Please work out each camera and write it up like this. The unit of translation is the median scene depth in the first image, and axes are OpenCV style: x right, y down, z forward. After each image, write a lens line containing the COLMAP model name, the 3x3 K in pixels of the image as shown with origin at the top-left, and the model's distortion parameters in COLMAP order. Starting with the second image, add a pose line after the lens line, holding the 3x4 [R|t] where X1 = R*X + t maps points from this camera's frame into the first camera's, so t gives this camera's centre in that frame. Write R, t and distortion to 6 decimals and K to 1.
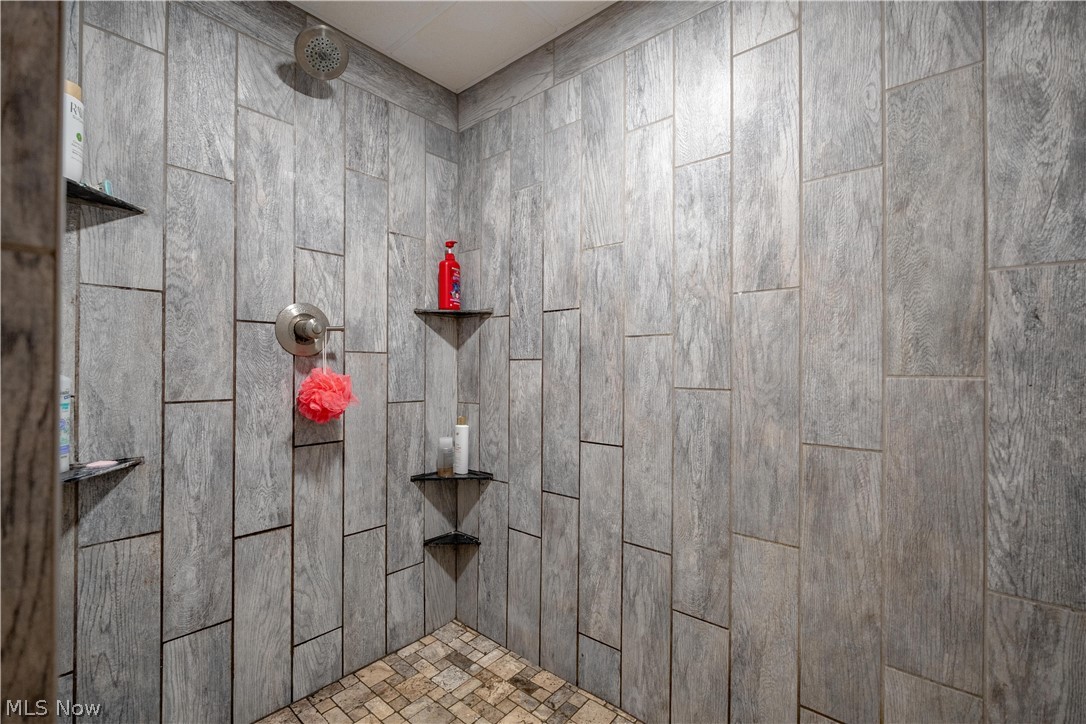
lens RADIAL K [[473.8, 0, 542.6], [0, 473.8, 364.5], [0, 0, 1]] dist [-0.008783, 0.001886]
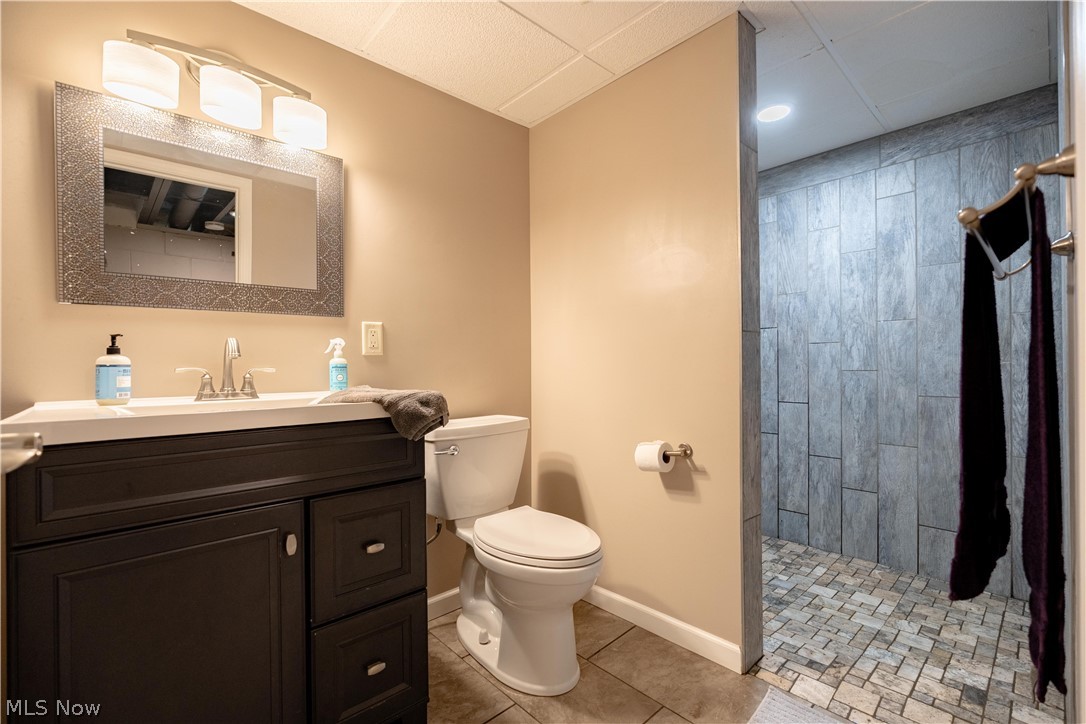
lens RADIAL K [[473.8, 0, 541.2], [0, 473.8, 364.5], [0, 0, 1]] dist [-0.008783, 0.001886]
pose [[0.994230, -0.010229, -0.106778, -0.738954], [0.010514, 0.999942, 0.002113, 0.009285], [0.106750, -0.003223, 0.994281, -1.038423]]
